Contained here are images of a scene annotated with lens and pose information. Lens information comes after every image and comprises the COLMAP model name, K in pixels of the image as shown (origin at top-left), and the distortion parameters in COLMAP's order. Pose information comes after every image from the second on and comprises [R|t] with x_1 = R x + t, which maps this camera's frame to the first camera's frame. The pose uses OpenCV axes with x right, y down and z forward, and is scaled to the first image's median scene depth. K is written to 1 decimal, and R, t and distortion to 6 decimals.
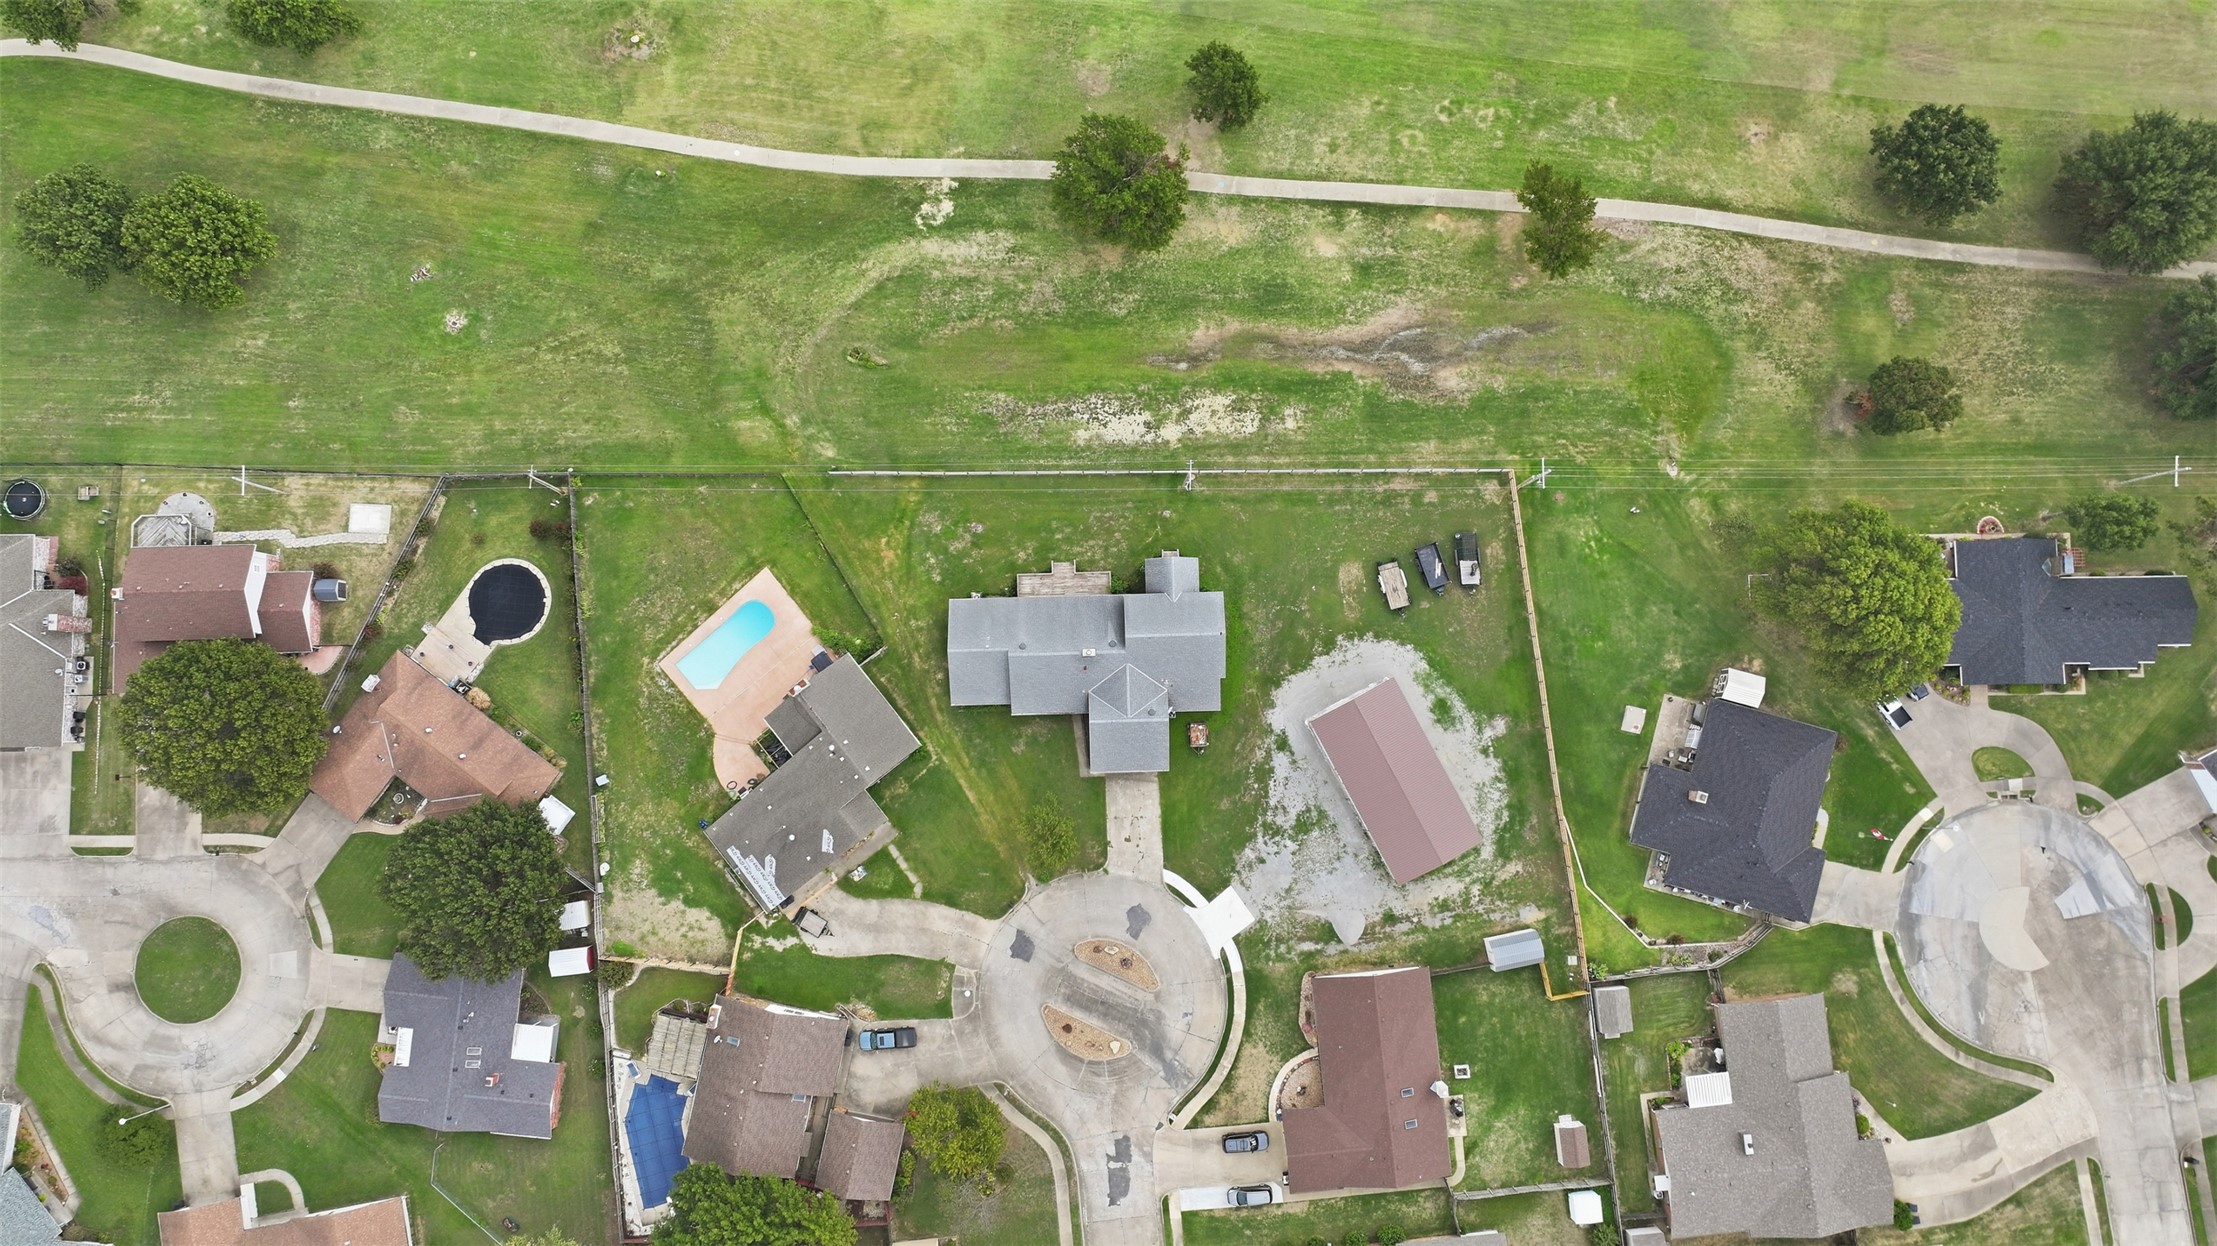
lens RADIAL K [[1542.5, 0, 1108.5], [0, 1542.5, 623.0], [0, 0, 1]] dist [-0.000941, 0.006837]
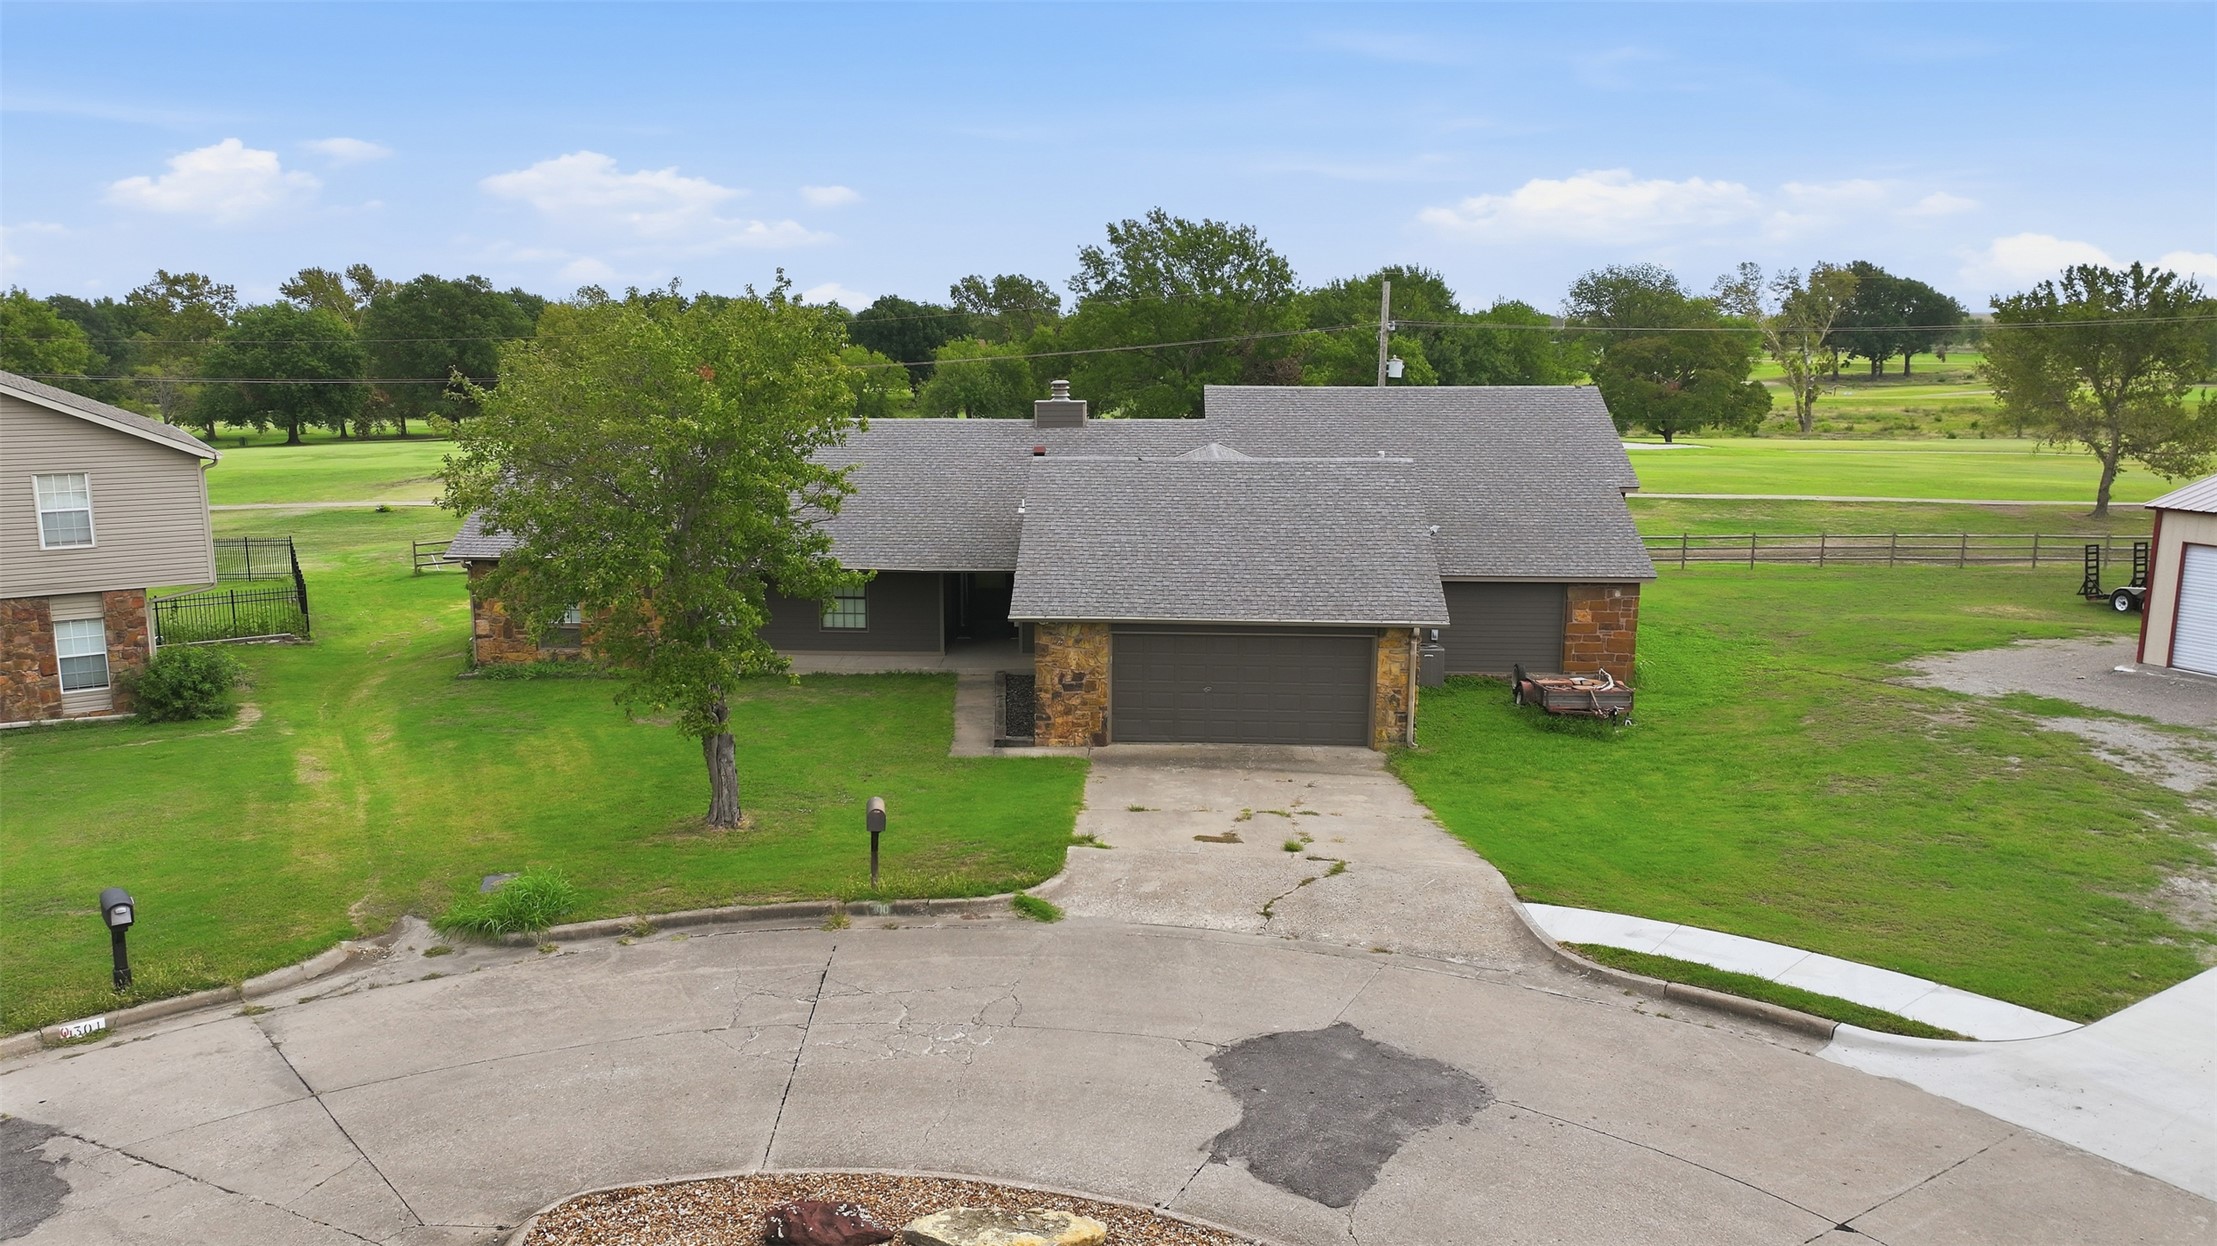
lens RADIAL K [[1542.5, 0, 1108.5], [0, 1542.5, 623.0], [0, 0, 1]] dist [-0.000941, 0.006837]
pose [[0.996804, -0.006155, -0.079653, 0.013972], [-0.075109, 0.267541, -0.960615, 0.263414], [0.027223, 0.963527, 0.266224, 0.933794]]
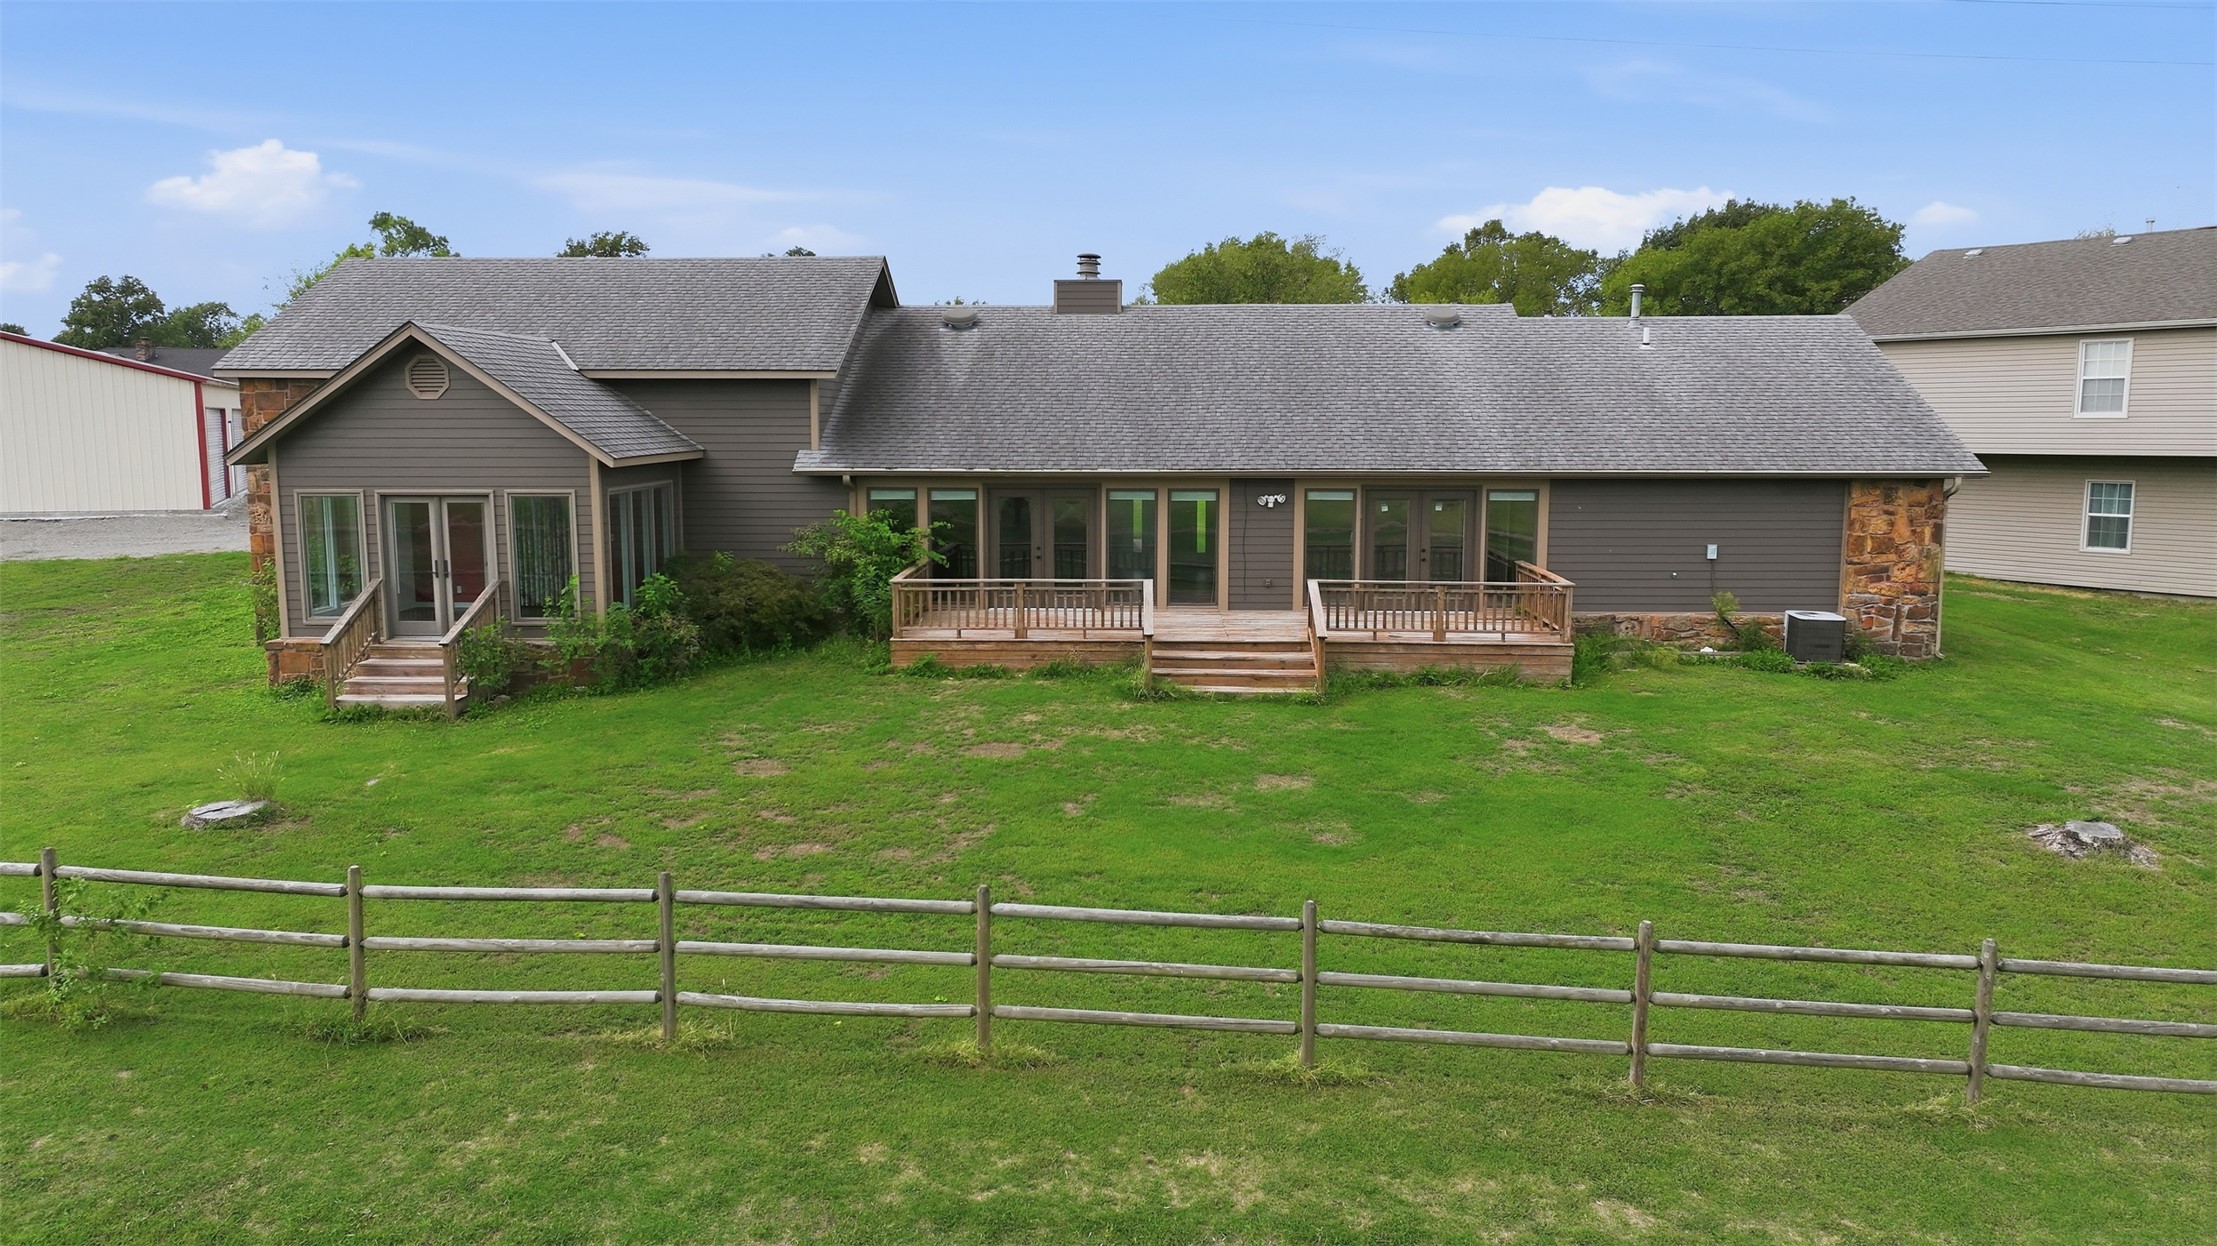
lens RADIAL K [[1542.5, 0, 1108.5], [0, 1542.5, 623.0], [0, 0, 1]] dist [-0.000941, 0.006837]
pose [[-0.997990, -0.010318, 0.062525, -0.026881], [0.063077, -0.066804, 0.995770, -0.169759], [-0.006097, 0.997713, 0.067321, 0.993974]]
